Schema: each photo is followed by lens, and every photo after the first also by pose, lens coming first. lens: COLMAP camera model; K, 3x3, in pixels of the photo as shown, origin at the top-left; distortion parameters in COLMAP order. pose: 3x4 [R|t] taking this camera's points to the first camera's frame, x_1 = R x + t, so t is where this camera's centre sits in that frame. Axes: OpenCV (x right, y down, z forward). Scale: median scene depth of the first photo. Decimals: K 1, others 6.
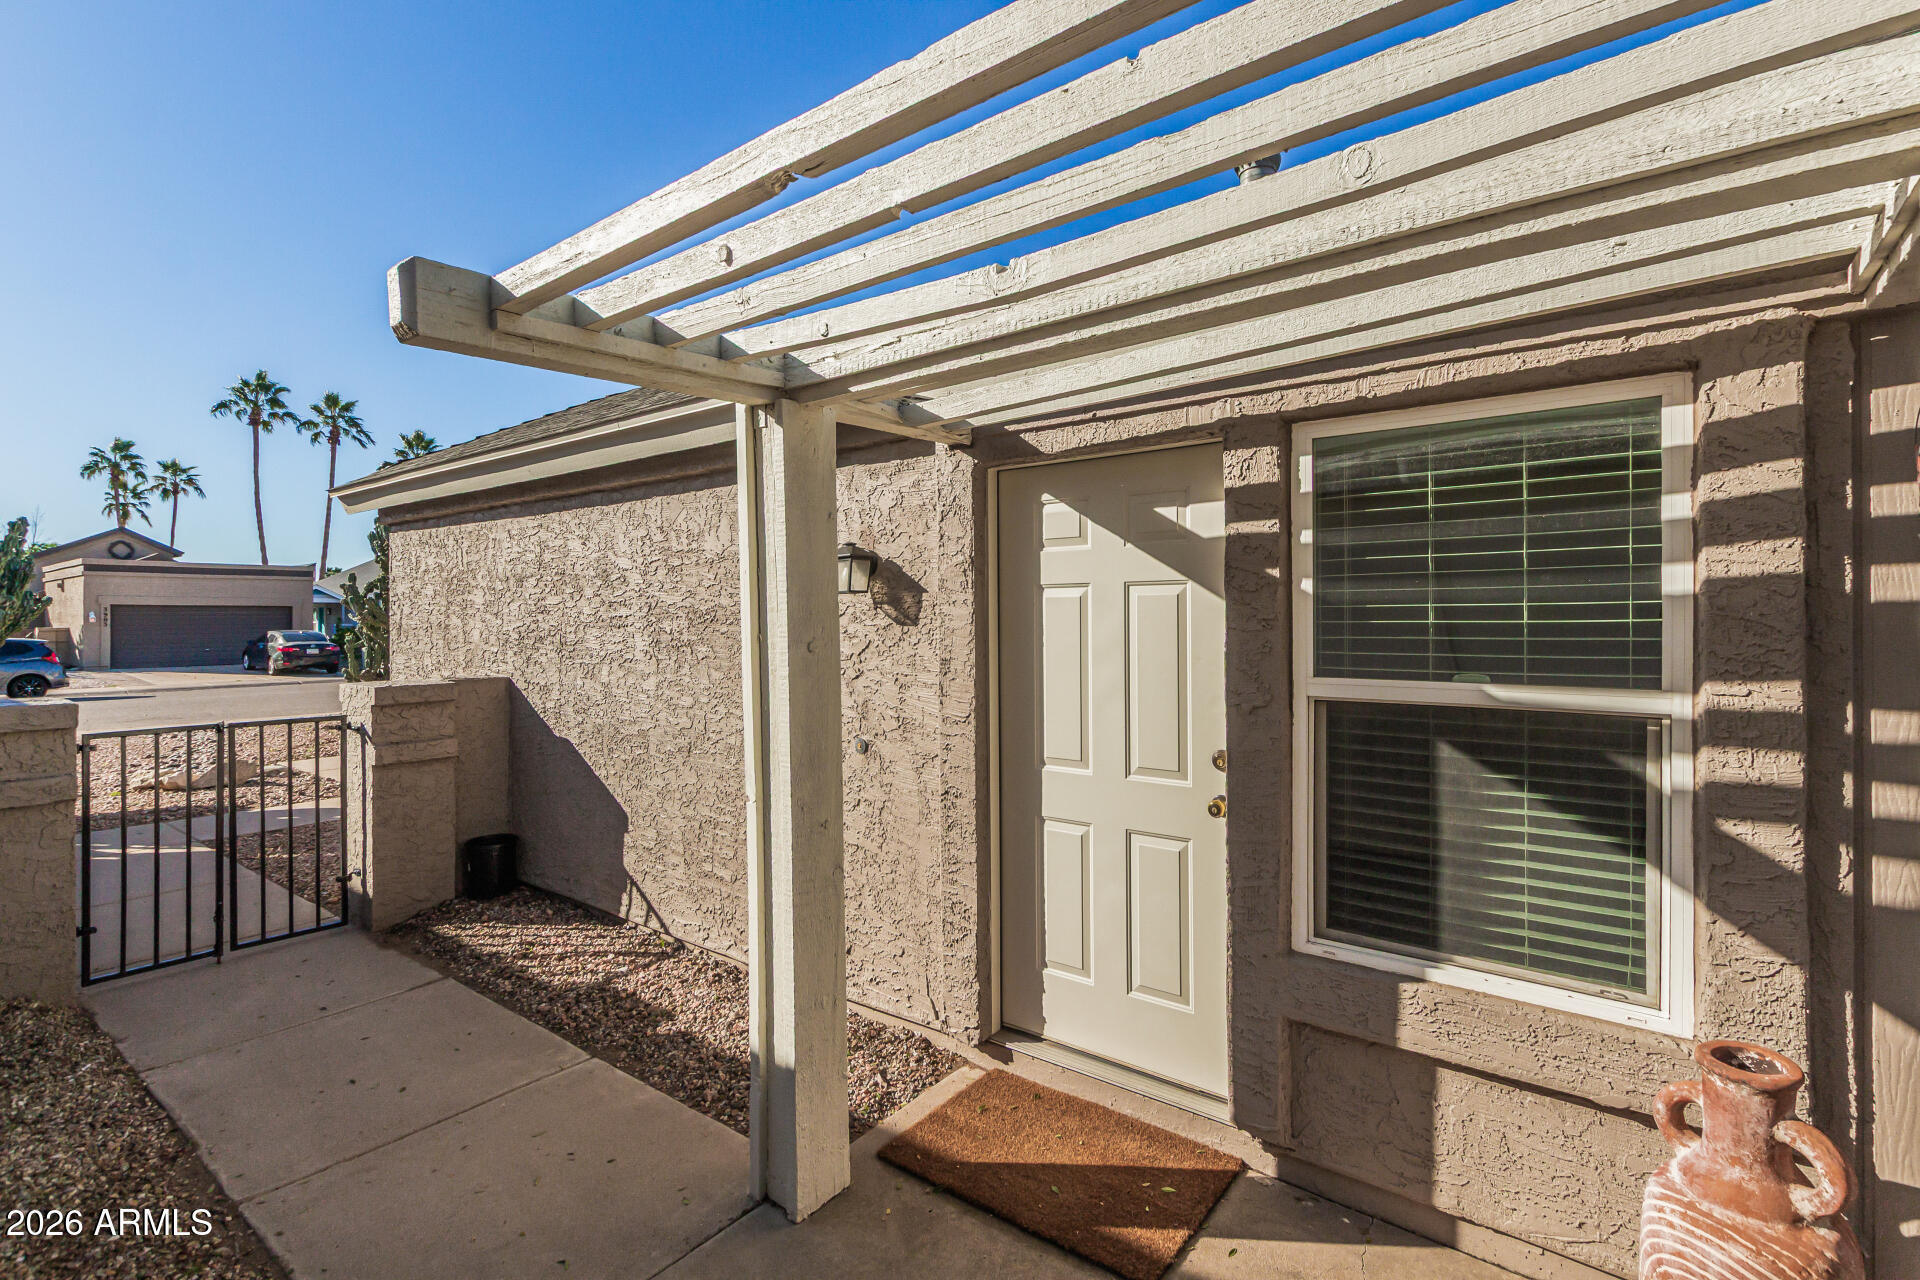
lens RADIAL K [[899.4, 0, 979.8], [0, 899.4, 613.1], [0, 0, 1]] dist [0.015528, -0.005622]
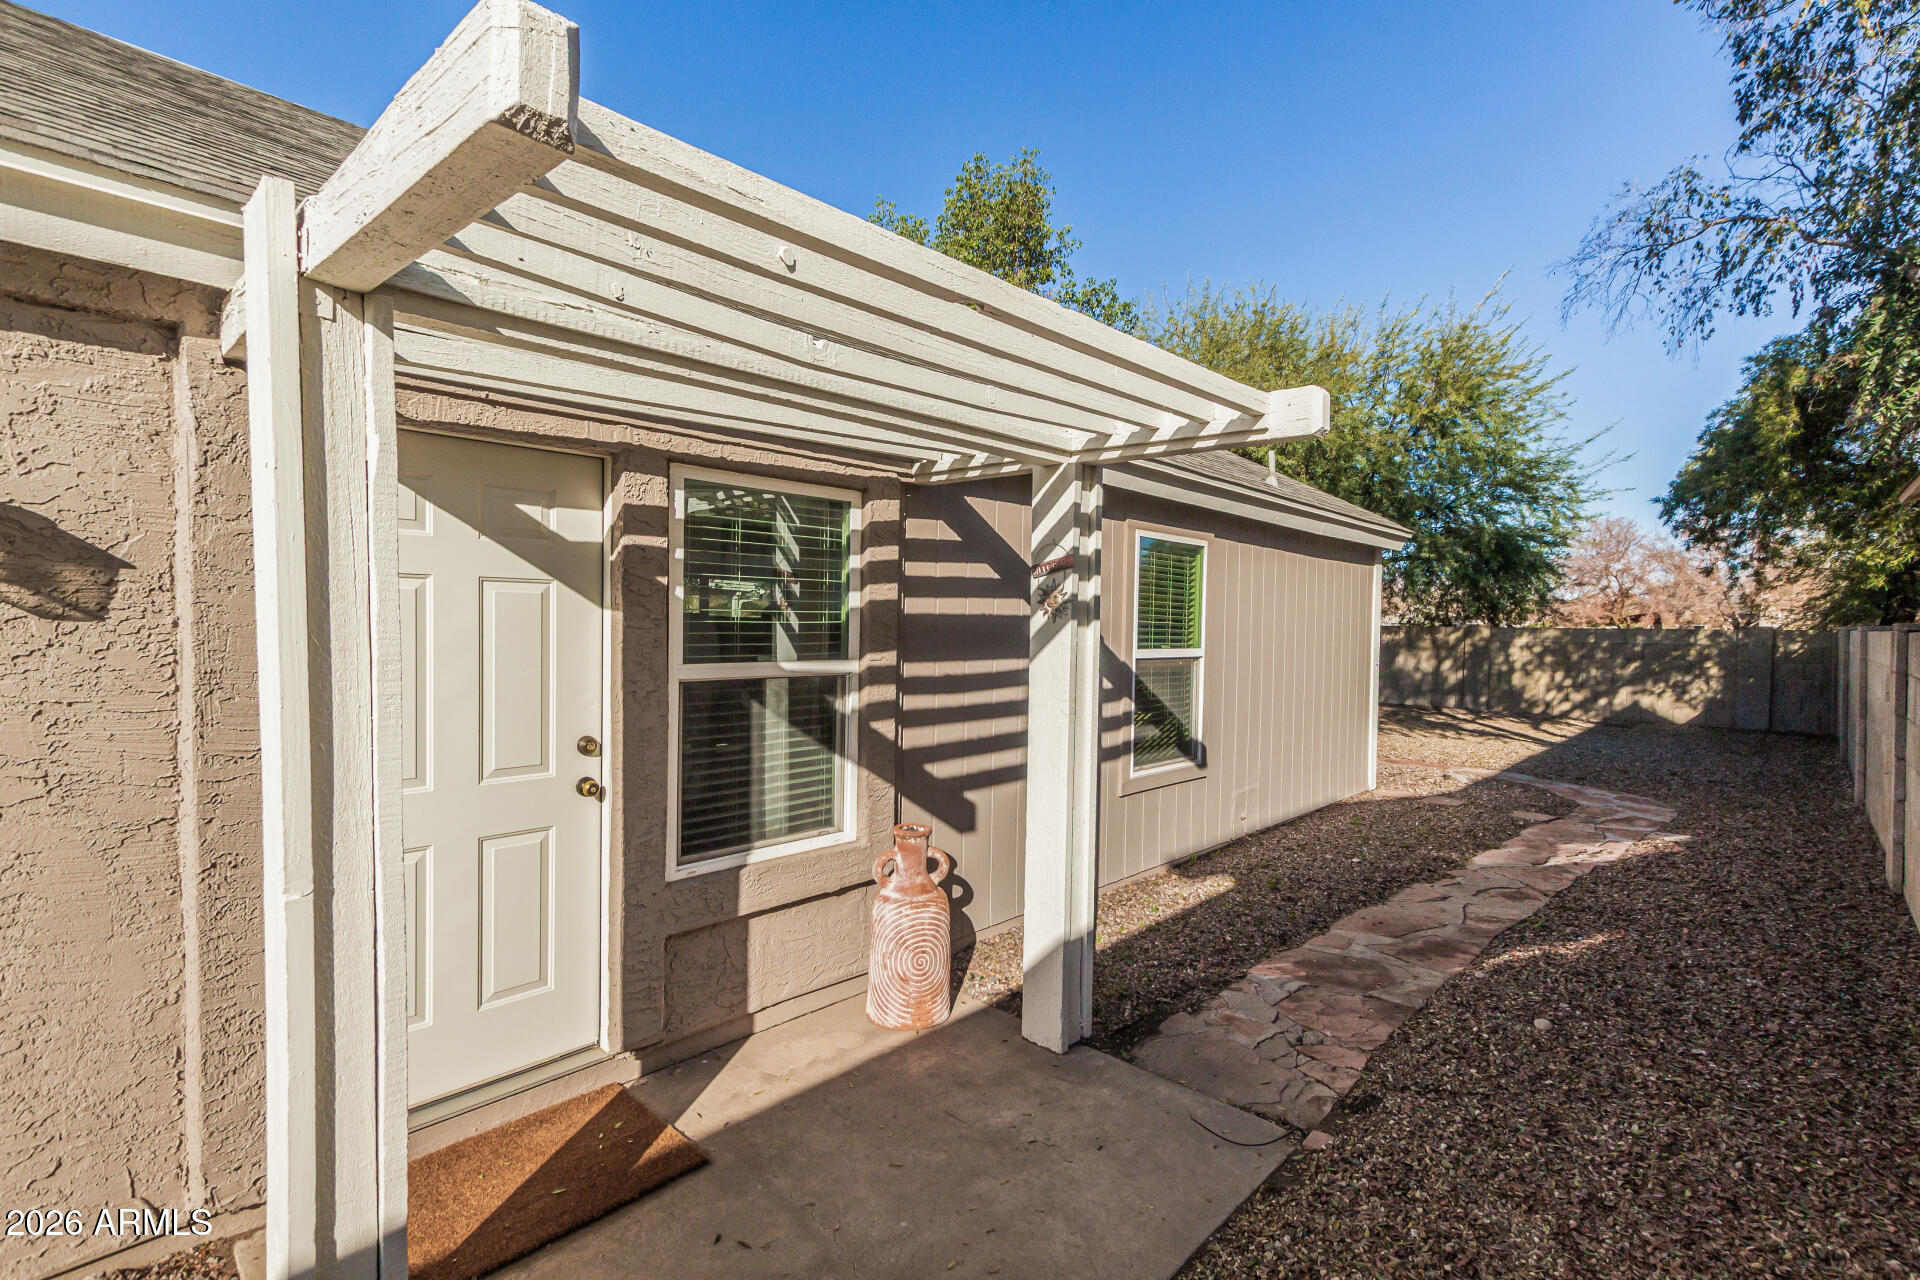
lens RADIAL K [[911.6, 0, 972.0], [0, 911.6, 627.0], [0, 0, 1]] dist [0.009859, -0.001739]
pose [[0.074678, -0.003259, 0.997202, -0.917892], [-0.020322, 0.999782, 0.004789, 0.003873], [-0.997001, -0.020623, 0.074595, 0.504081]]
